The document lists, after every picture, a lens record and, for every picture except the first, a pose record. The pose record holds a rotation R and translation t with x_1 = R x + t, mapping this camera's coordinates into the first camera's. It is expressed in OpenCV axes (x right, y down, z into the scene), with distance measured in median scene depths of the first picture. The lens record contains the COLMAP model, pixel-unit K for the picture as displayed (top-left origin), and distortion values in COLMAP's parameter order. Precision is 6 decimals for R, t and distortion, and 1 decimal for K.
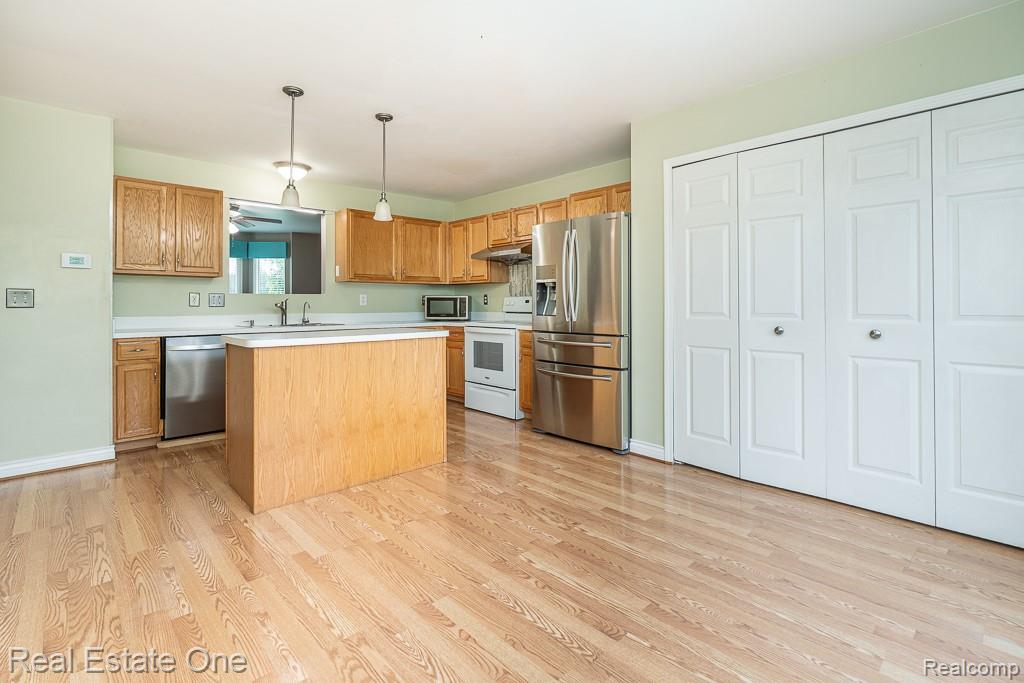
lens RADIAL K [[465.0, 0, 500.0], [0, 465.0, 300.9], [0, 0, 1]] dist [-0.005831, 0.003332]
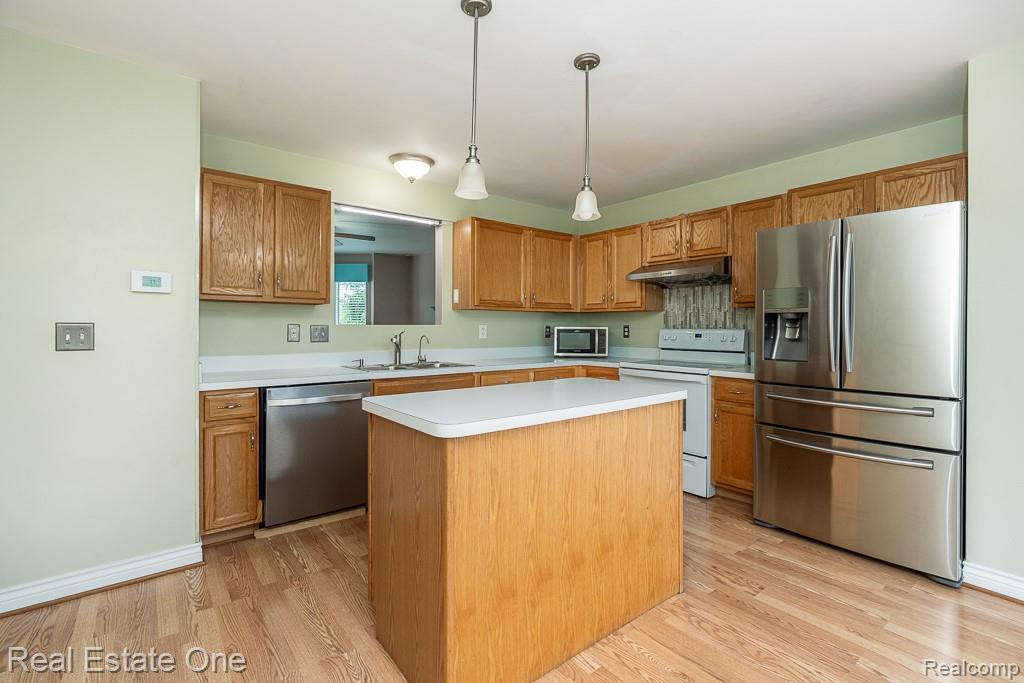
lens RADIAL K [[465.0, 0, 507.4], [0, 465.0, 331.8], [0, 0, 1]] dist [-0.005831, 0.003332]
pose [[0.995519, 0.008016, -0.094219, -0.215020], [-0.006773, 0.999886, 0.013506, -0.016171], [0.094316, -0.012808, 0.995460, 0.241664]]
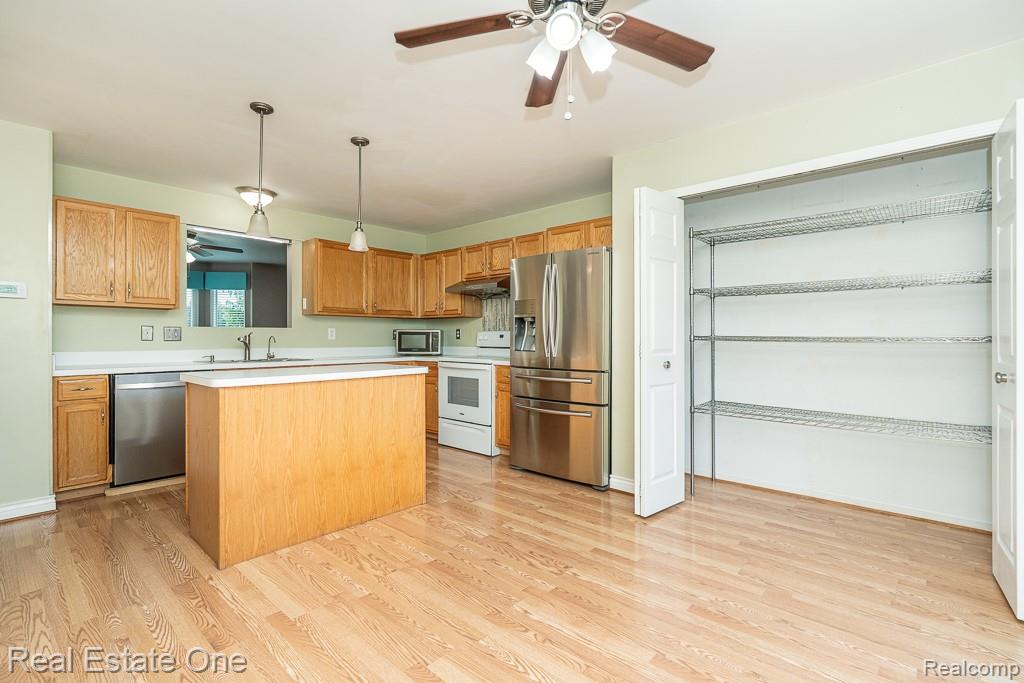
lens RADIAL K [[465.0, 0, 504.4], [0, 465.0, 339.2], [0, 0, 1]] dist [-0.005831, 0.003332]
pose [[0.997065, 0.003801, 0.076462, -0.014640], [-0.004465, 0.999954, 0.008520, -0.001084], [-0.076426, -0.008837, 0.997036, 0.017766]]
